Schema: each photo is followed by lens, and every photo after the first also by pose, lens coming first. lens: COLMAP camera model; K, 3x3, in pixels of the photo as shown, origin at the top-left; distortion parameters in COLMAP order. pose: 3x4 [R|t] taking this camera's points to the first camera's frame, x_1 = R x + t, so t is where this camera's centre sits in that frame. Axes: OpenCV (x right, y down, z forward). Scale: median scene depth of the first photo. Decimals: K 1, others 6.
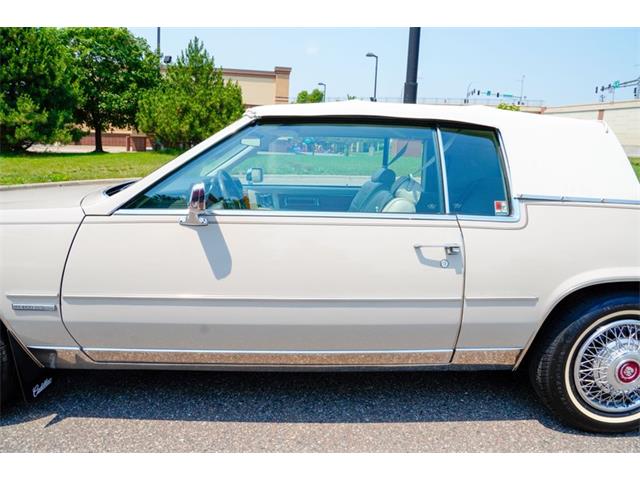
lens RADIAL K [[459.8, 0, 319.4], [0, 459.8, 229.4], [0, 0, 1]] dist [-0.134916, 0.082905]
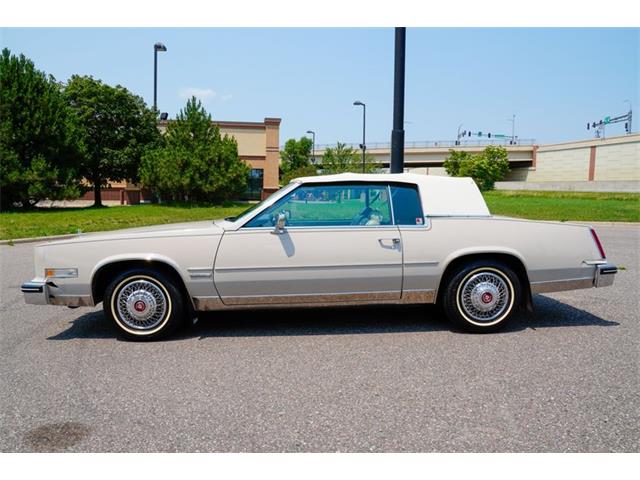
lens RADIAL K [[480.8, 0, 320.0], [0, 480.8, 240.0], [0, 0, 1]] dist [-0.124159, 0.095106]
pose [[0.999190, -0.035148, 0.019587, -0.009764], [0.036672, 0.995803, -0.083855, 0.018346], [-0.016558, 0.084505, 0.996285, -0.106668]]
